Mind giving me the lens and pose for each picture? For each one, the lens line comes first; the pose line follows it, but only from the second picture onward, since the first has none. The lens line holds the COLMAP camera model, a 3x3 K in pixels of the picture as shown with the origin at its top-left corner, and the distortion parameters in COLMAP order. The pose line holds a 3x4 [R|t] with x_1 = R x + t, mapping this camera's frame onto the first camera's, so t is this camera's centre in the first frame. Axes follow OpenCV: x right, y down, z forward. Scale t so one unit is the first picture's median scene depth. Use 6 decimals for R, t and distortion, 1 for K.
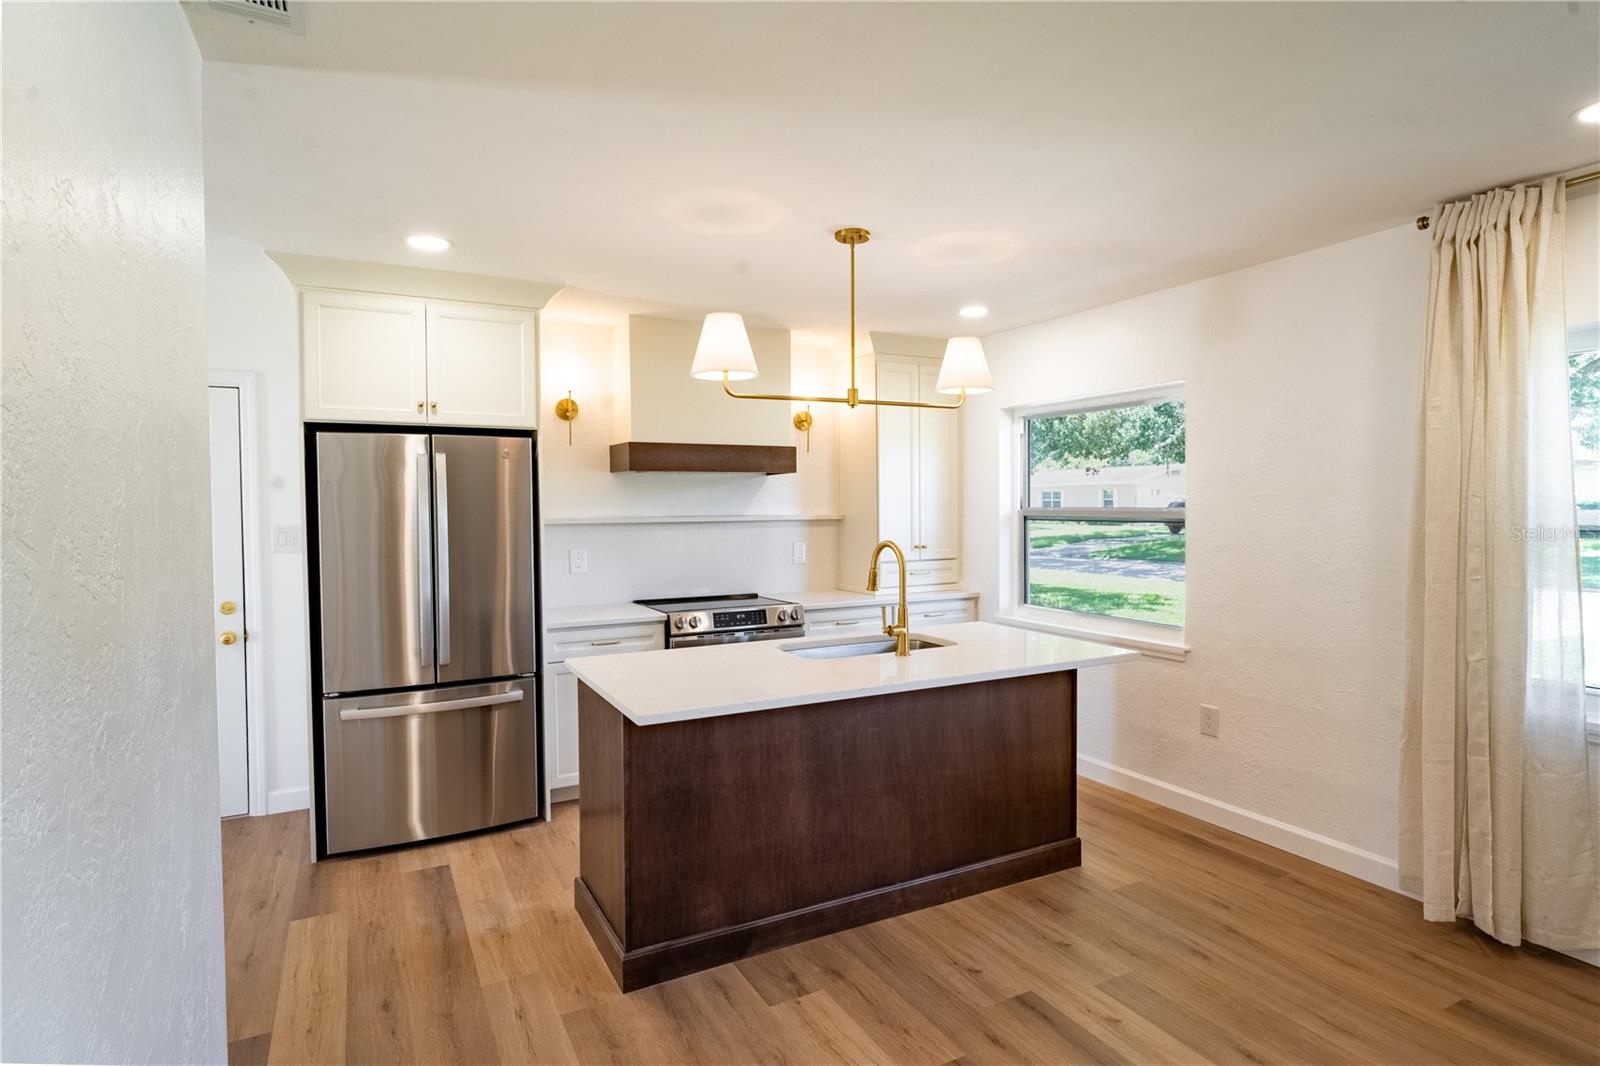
lens RADIAL K [[857.3, 0, 833.1], [0, 857.3, 519.6], [0, 0, 1]] dist [-0.003036, -0.000556]
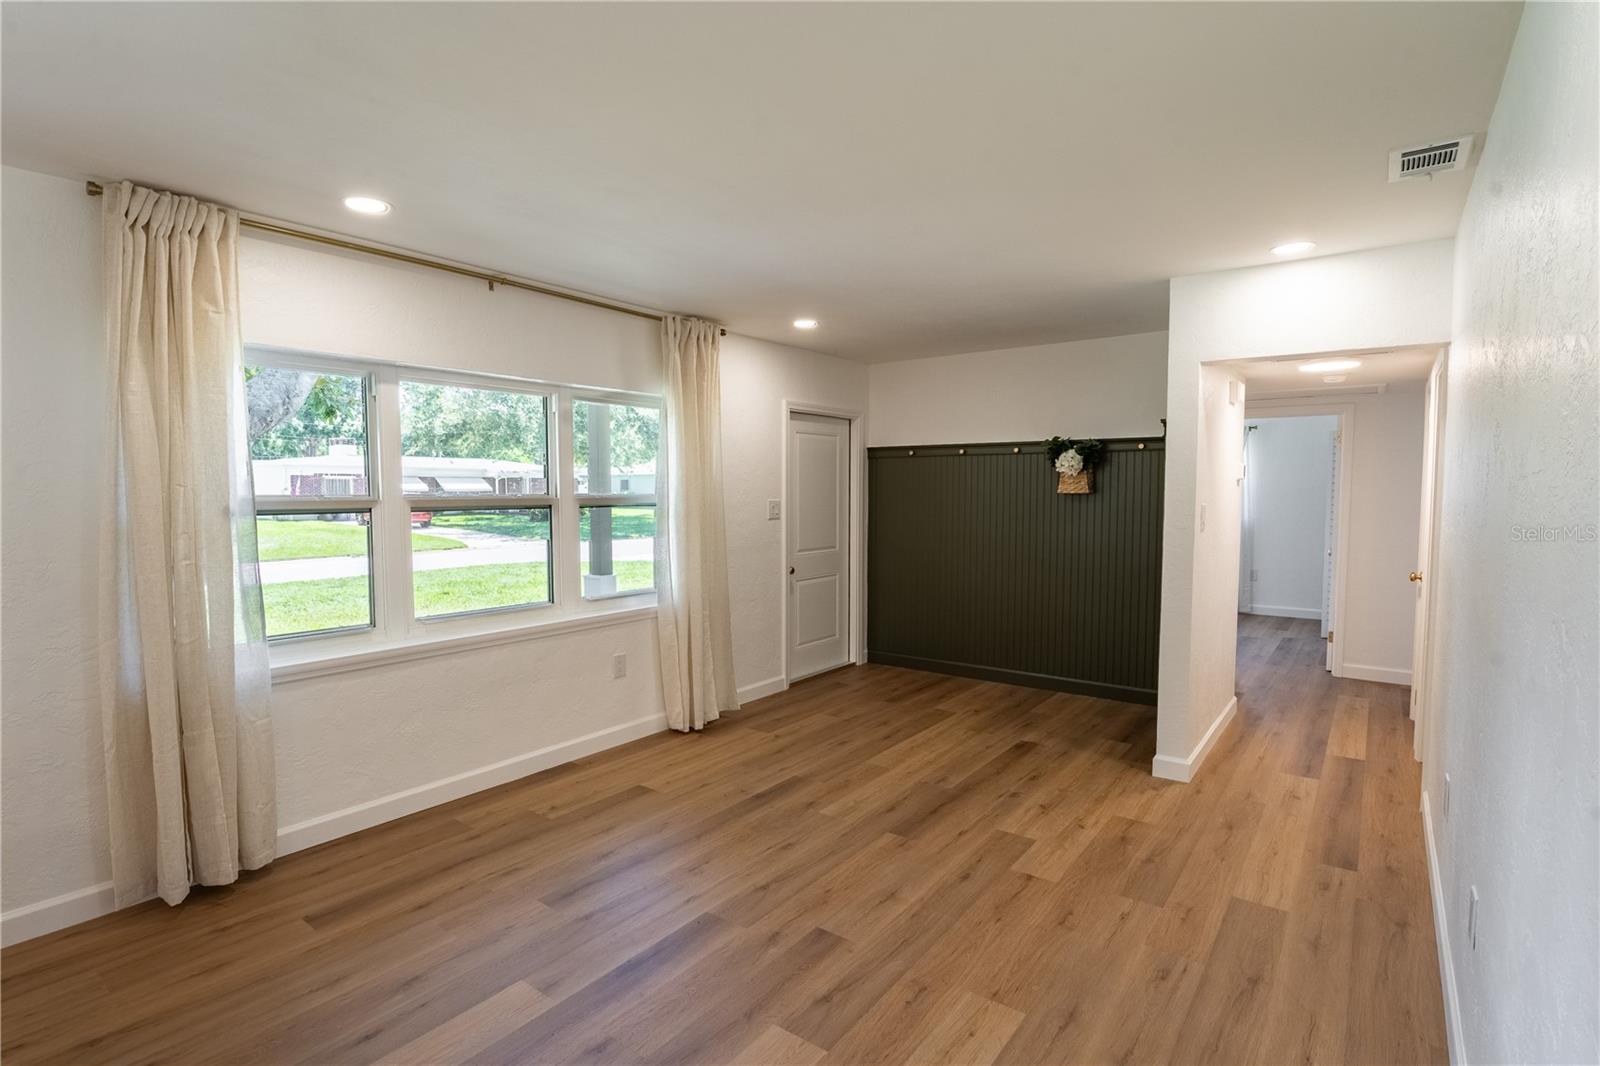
lens RADIAL K [[770.2, 0, 796.2], [0, 770.2, 548.4], [0, 0, 1]] dist [-0.027386, 0.000219]
pose [[-0.405136, -0.065629, 0.911898, -0.330569], [0.016857, 0.996714, 0.079223, -0.010448], [-0.914101, 0.047467, -0.402698, 0.577034]]
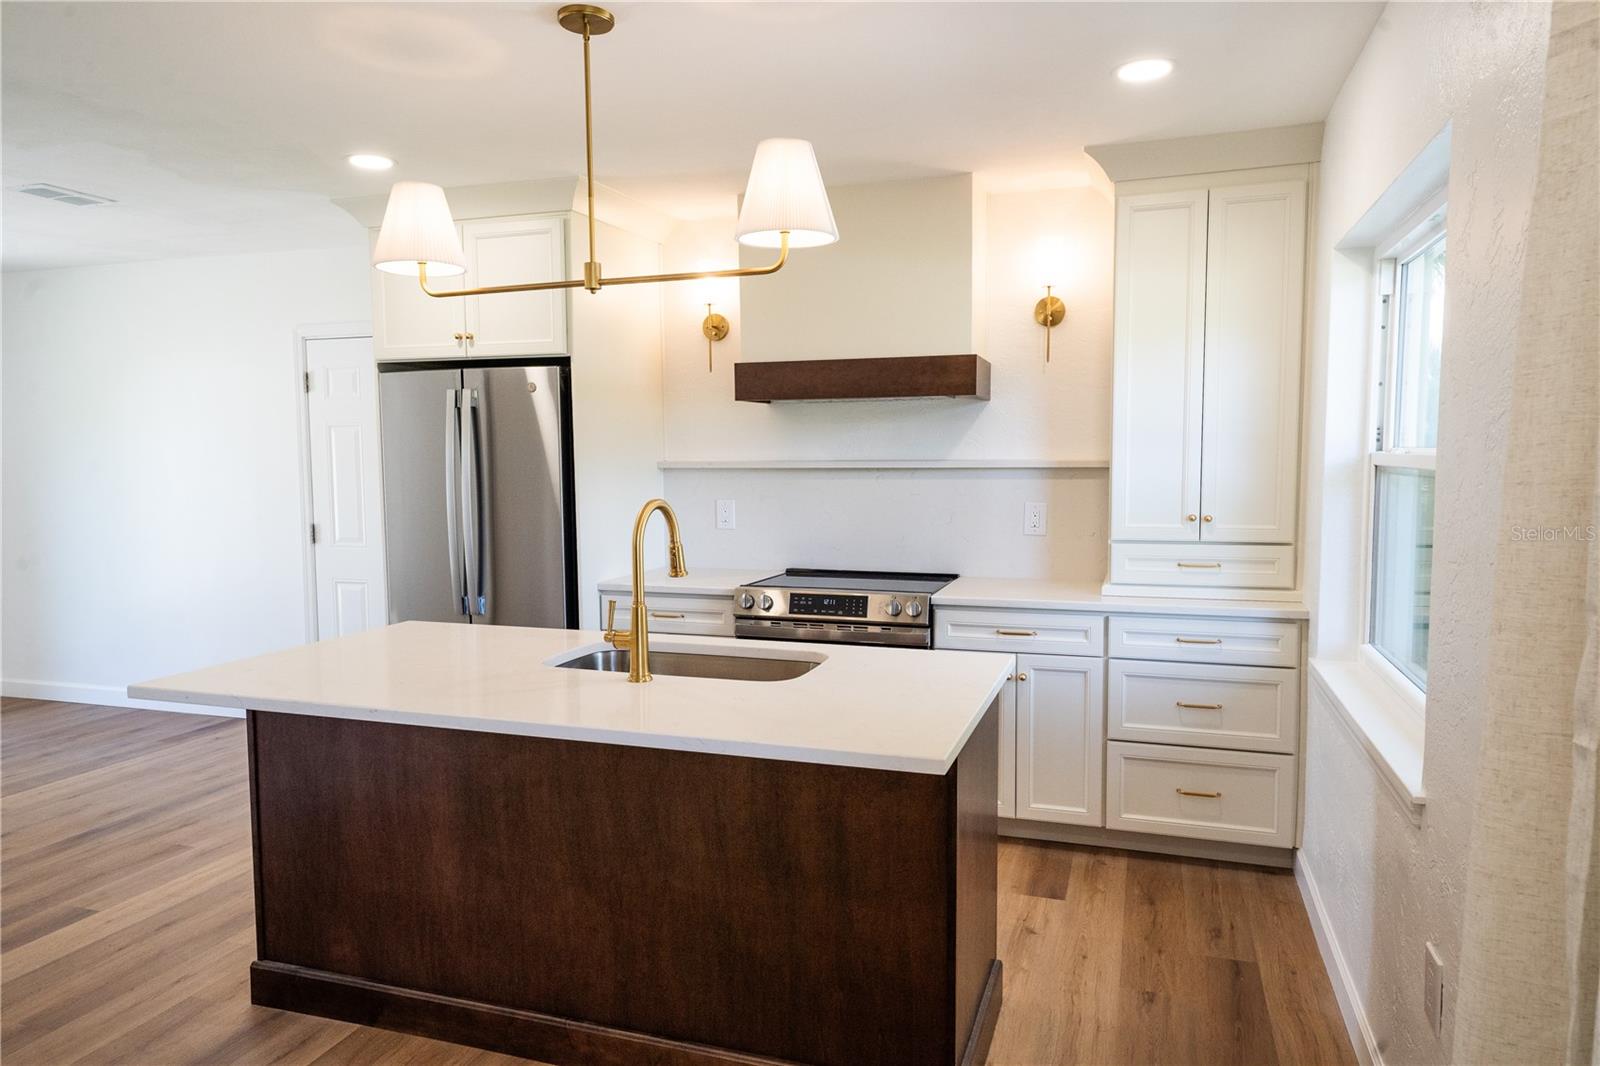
lens RADIAL K [[1045.9, 0, 800.0], [0, 1045.9, 533.0], [0, 0, 1]] dist [0.019859, 0.000903]
pose [[0.672923, 0.060119, -0.737266, 0.682159], [-0.012683, 0.997483, 0.069761, -0.005619], [0.739604, -0.037593, 0.671992, 0.539031]]
